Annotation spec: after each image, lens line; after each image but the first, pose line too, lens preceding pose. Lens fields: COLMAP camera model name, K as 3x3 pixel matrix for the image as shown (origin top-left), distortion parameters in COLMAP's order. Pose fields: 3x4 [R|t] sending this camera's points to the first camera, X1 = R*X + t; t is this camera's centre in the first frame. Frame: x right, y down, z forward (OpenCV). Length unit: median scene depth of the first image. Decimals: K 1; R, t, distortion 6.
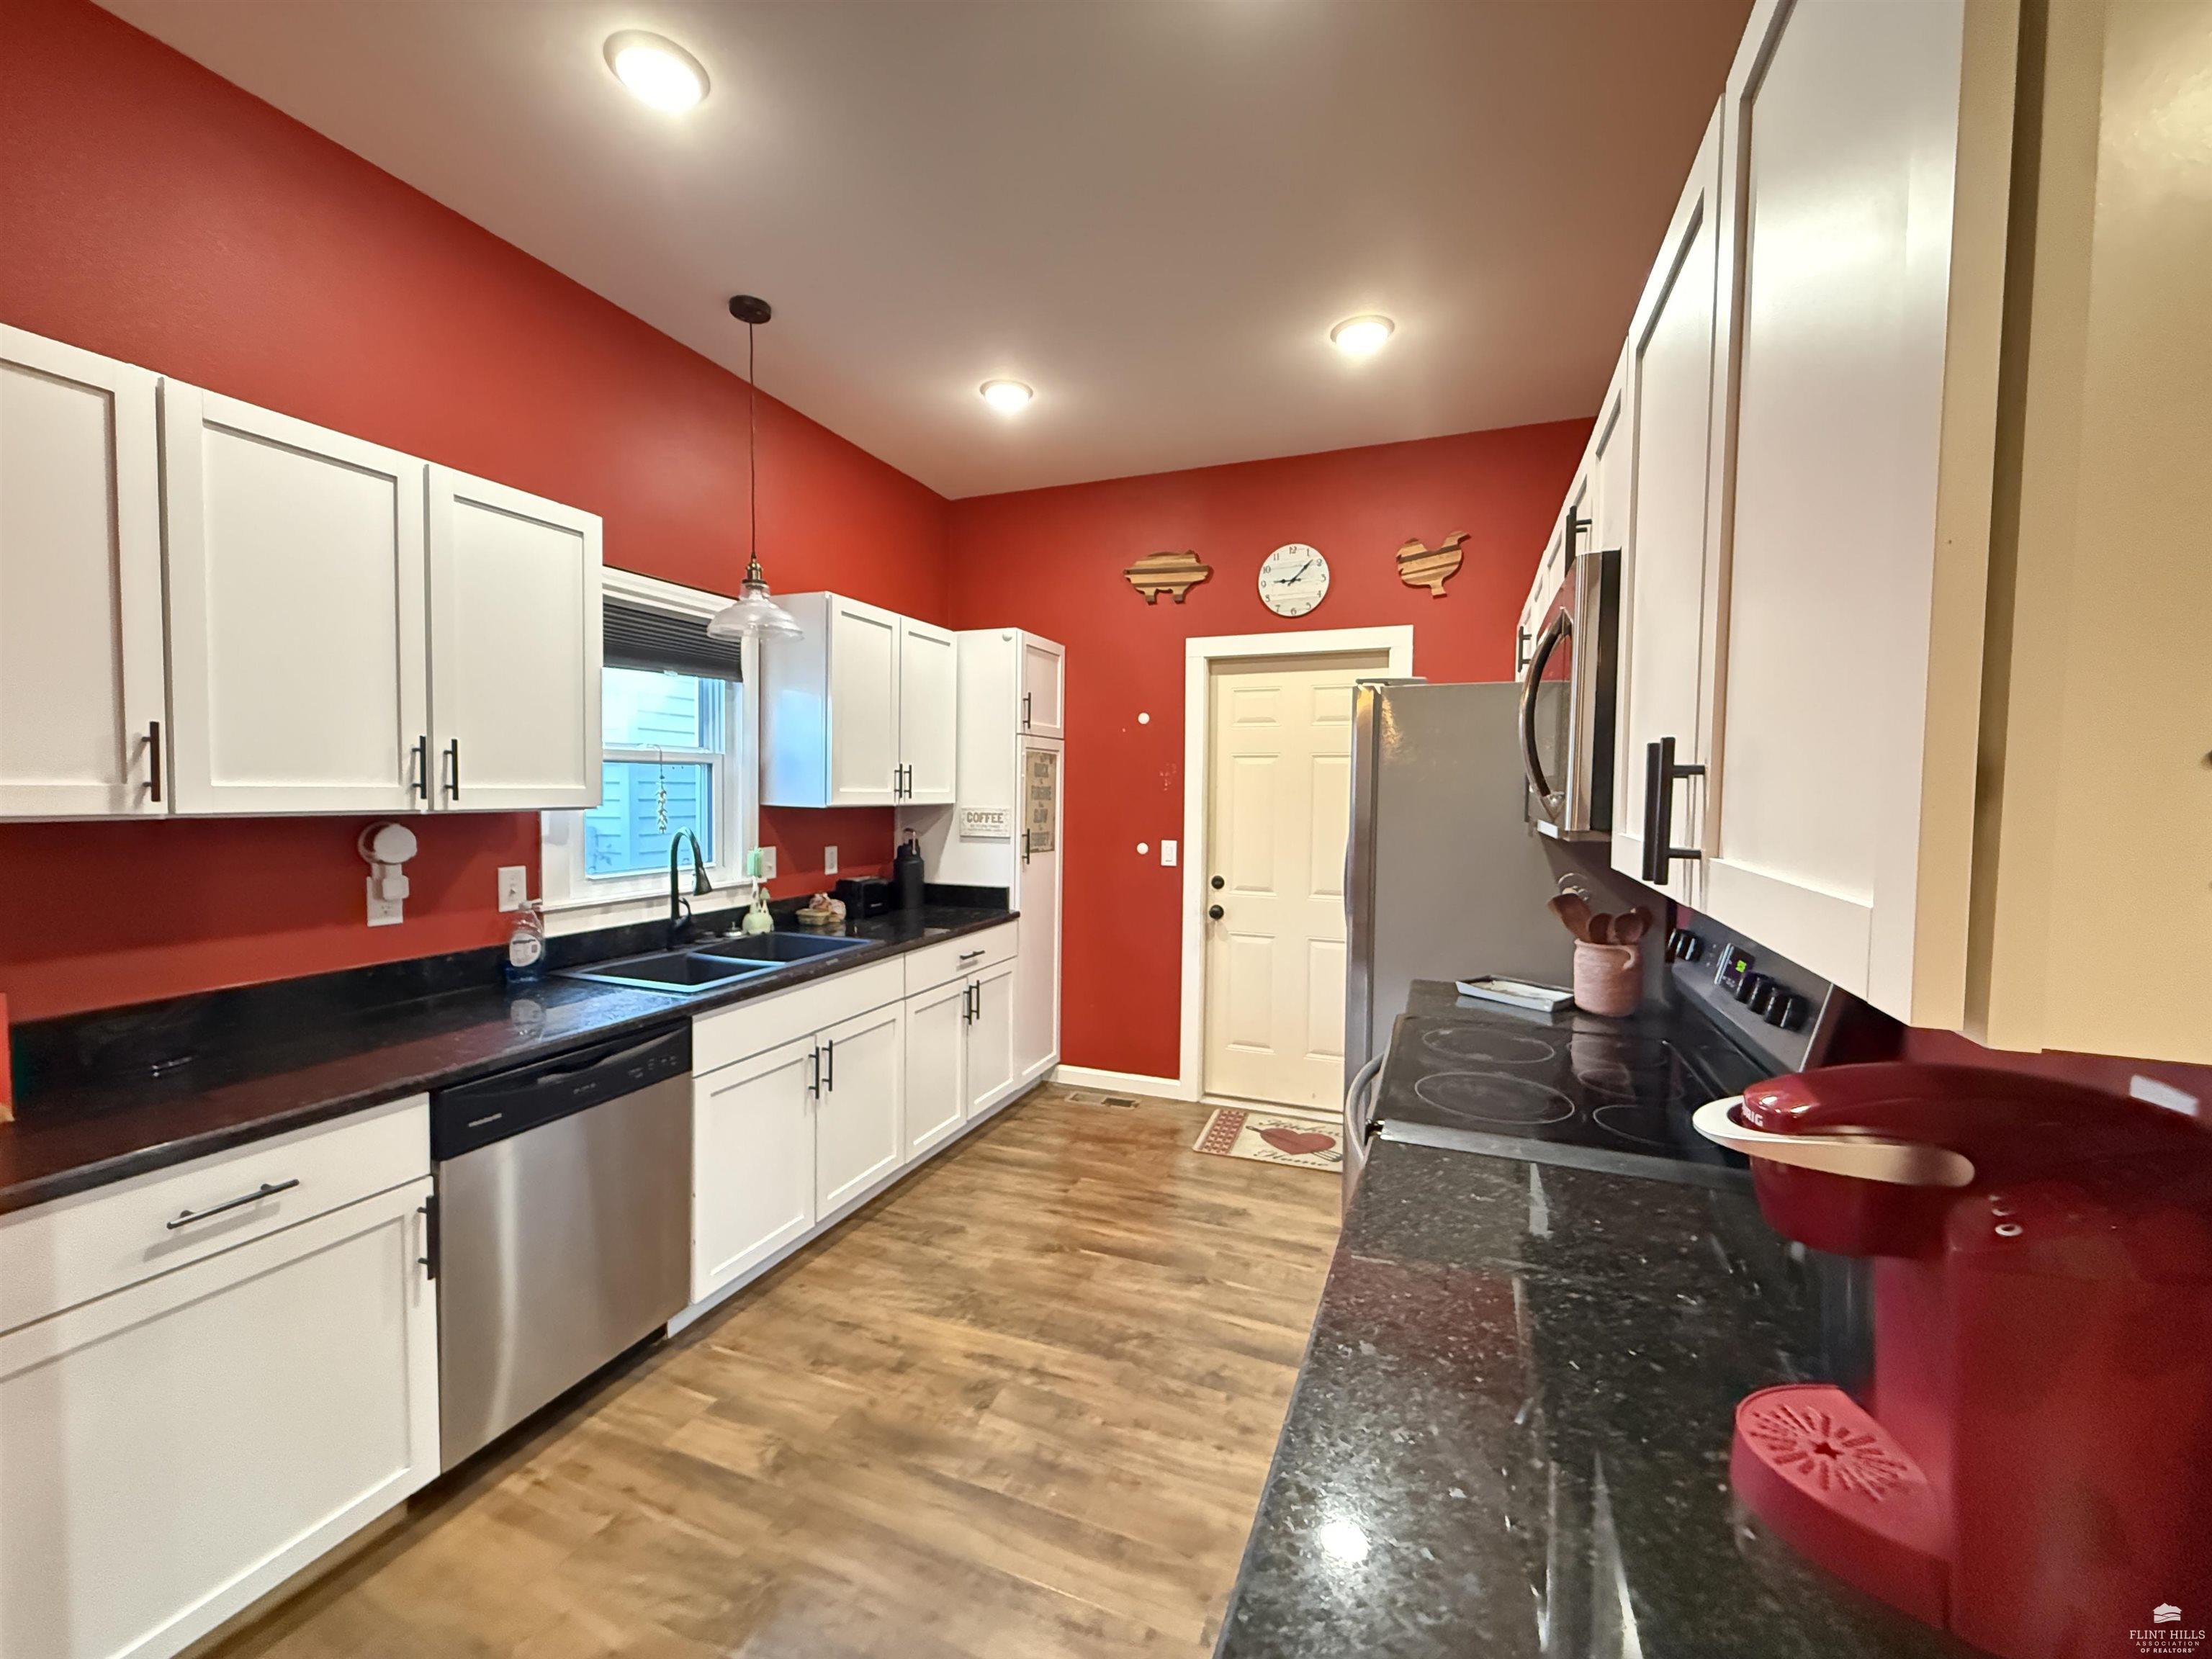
lens RADIAL K [[886.2, 0, 1089.9], [0, 886.2, 826.3], [0, 0, 1]] dist [0.000657, -0.000577]
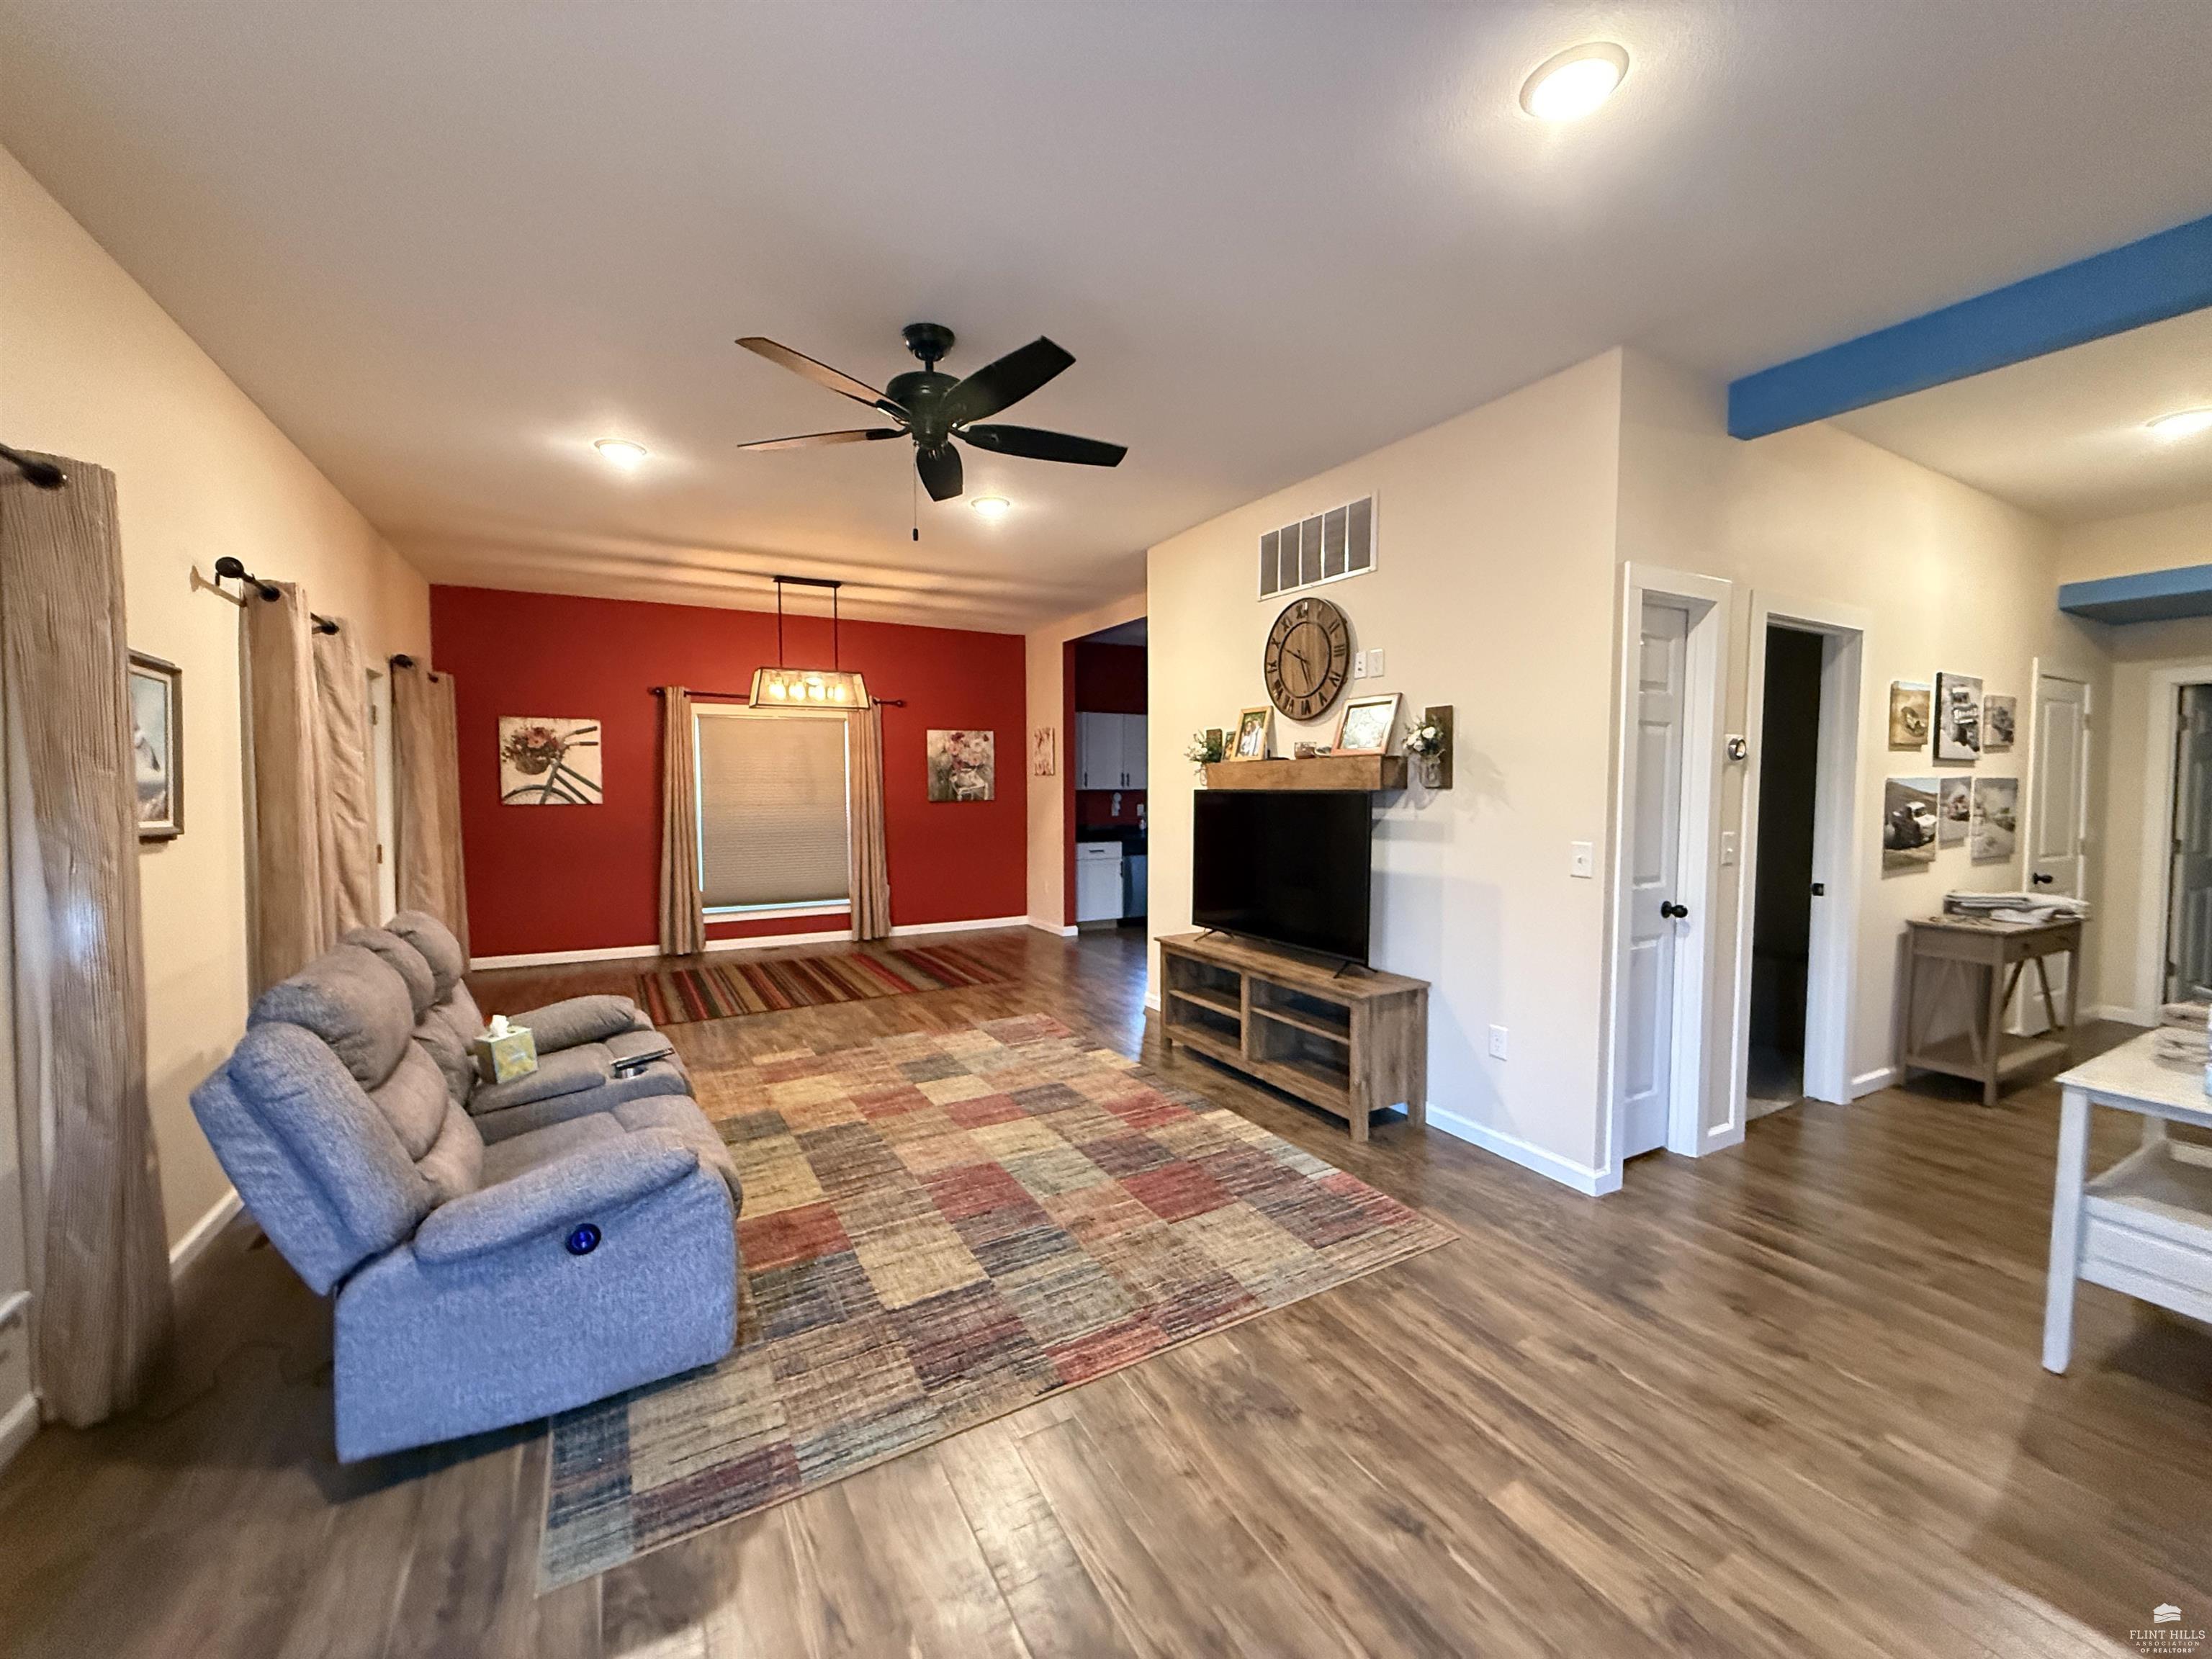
lens RADIAL K [[886.2, 0, 1095.7], [0, 886.2, 834.0], [0, 0, 1]] dist [0.000657, -0.000577]
pose [[0.764284, 0.031054, -0.644131, 1.709827], [-0.031579, 0.999444, 0.010715, 0.138689], [0.644106, 0.012152, 0.764840, -2.103918]]
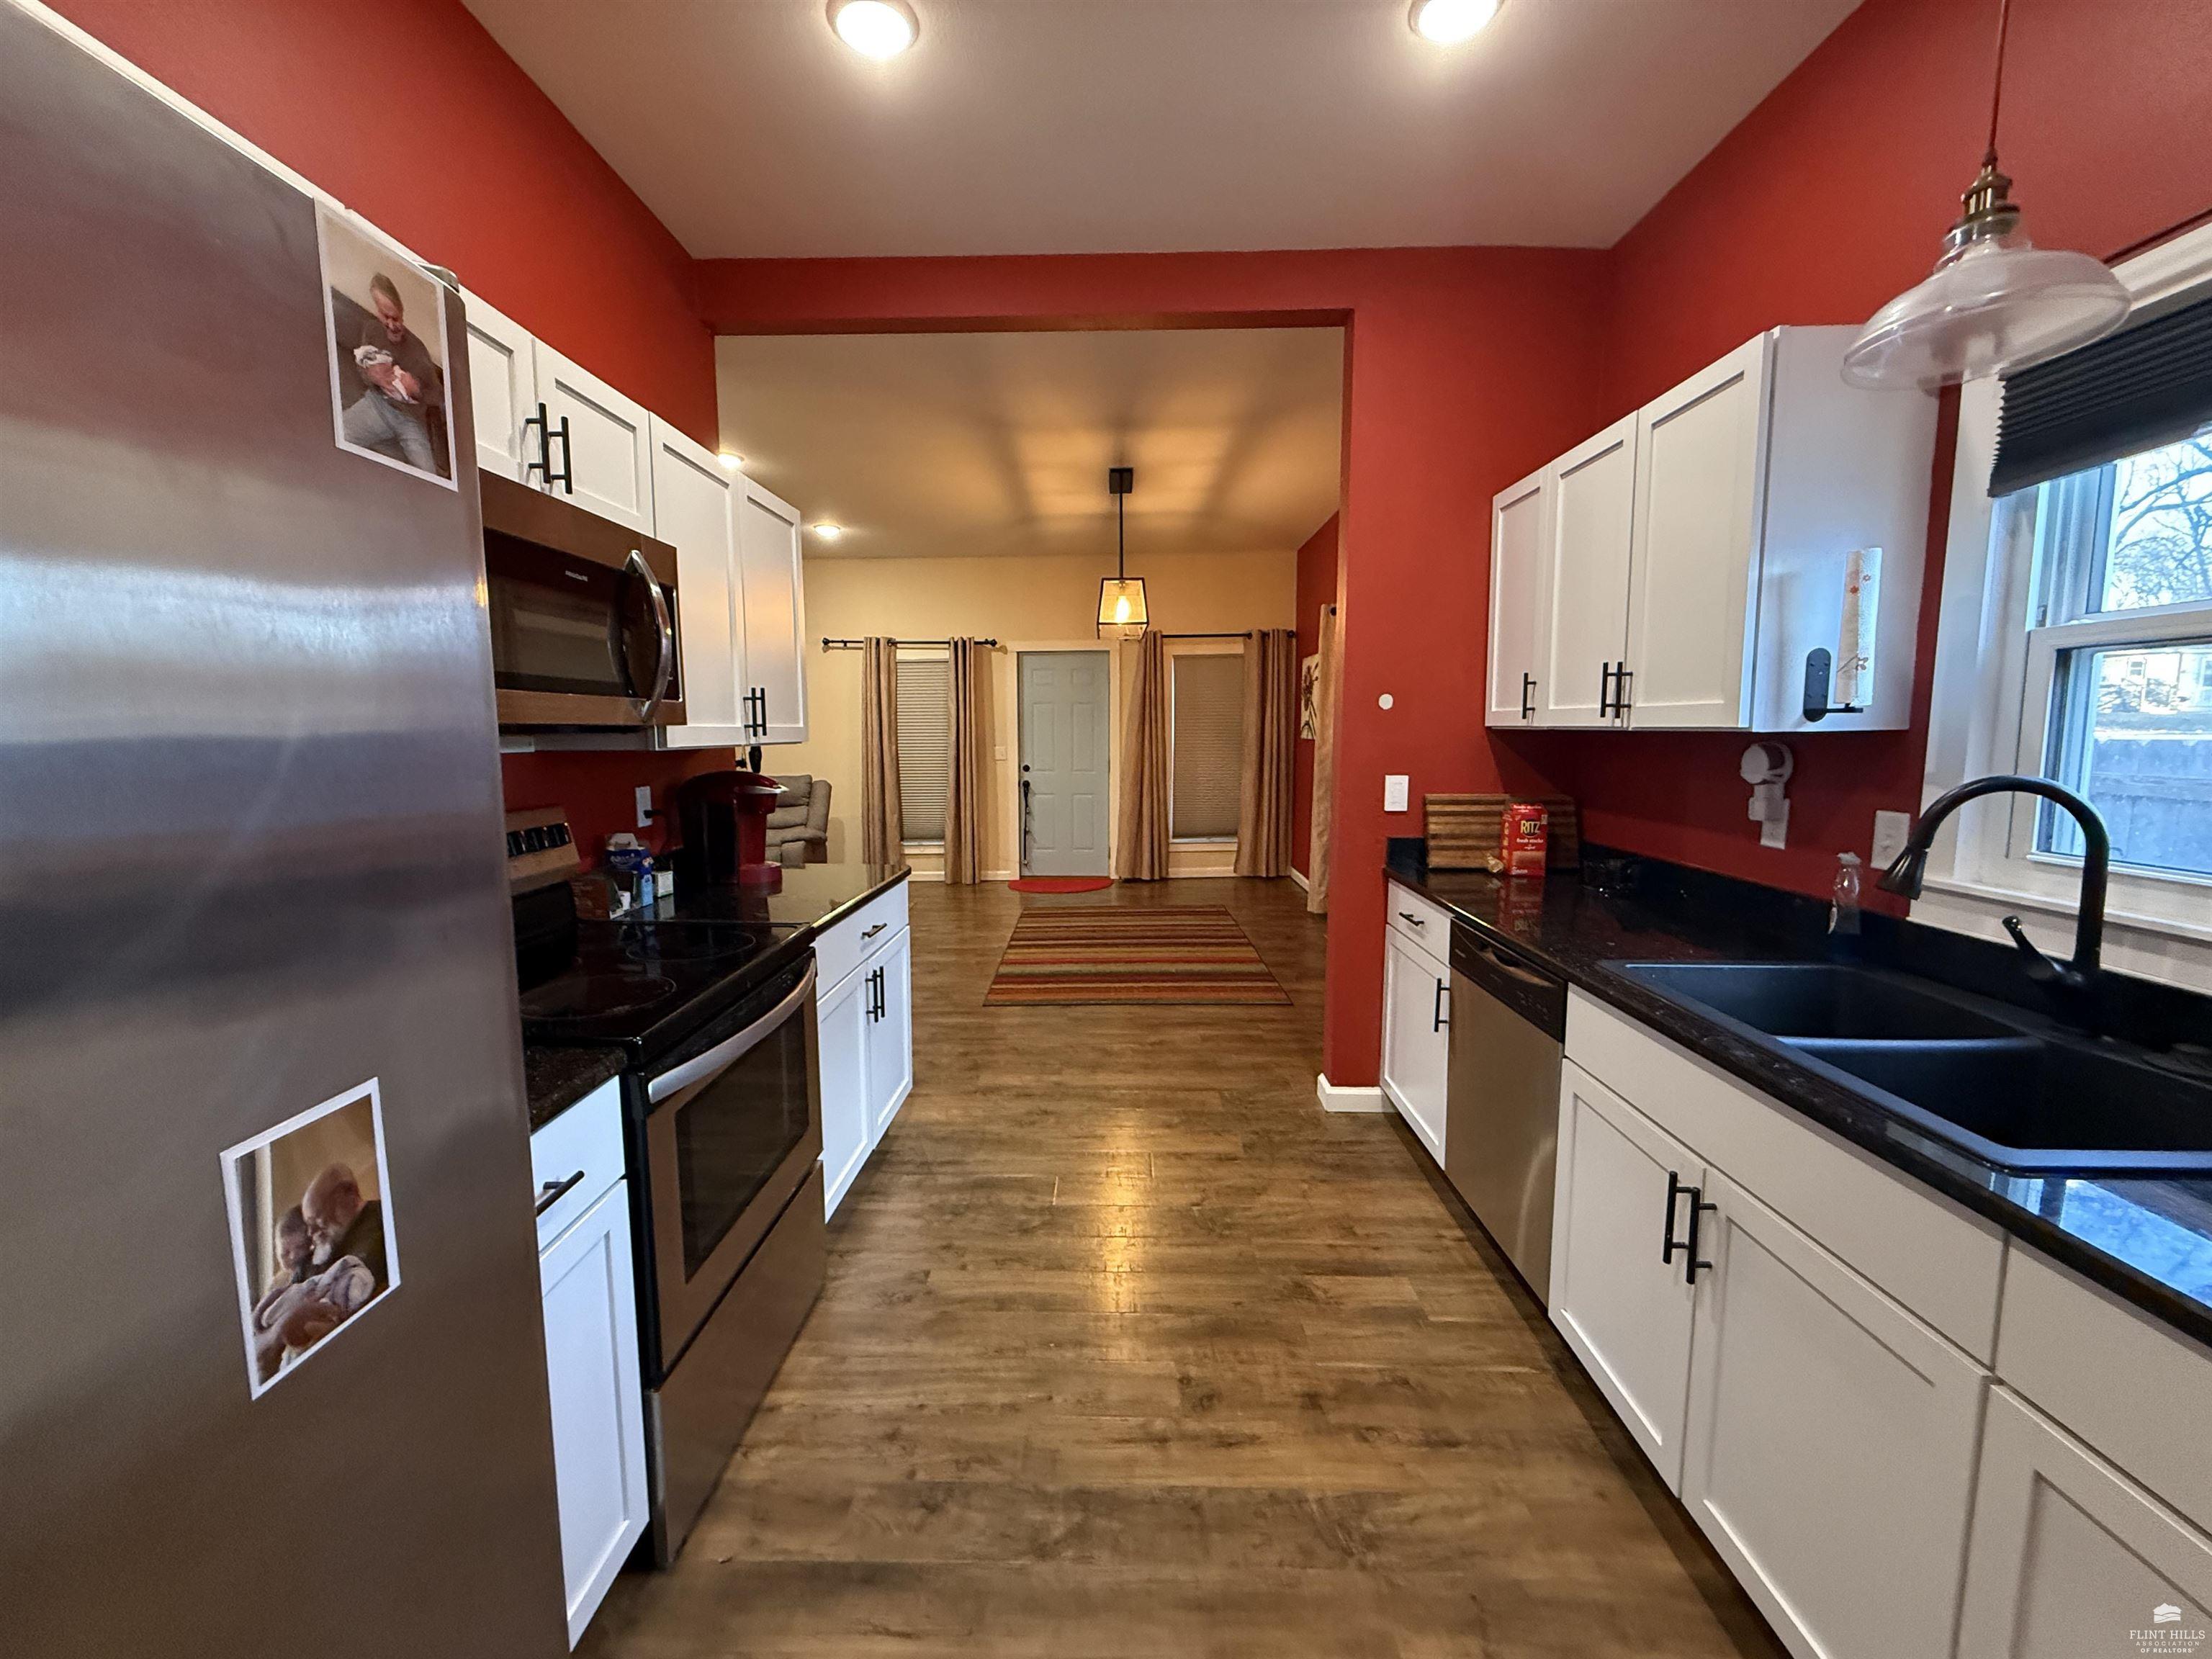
lens RADIAL K [[886.2, 0, 1105.5], [0, 886.2, 826.8], [0, 0, 1]] dist [0.000657, -0.000577]
pose [[-0.931268, 0.033009, -0.362837, 0.226143], [-0.022997, 0.988576, 0.148960, -0.036715], [0.363609, 0.147065, -0.919870, 1.461192]]
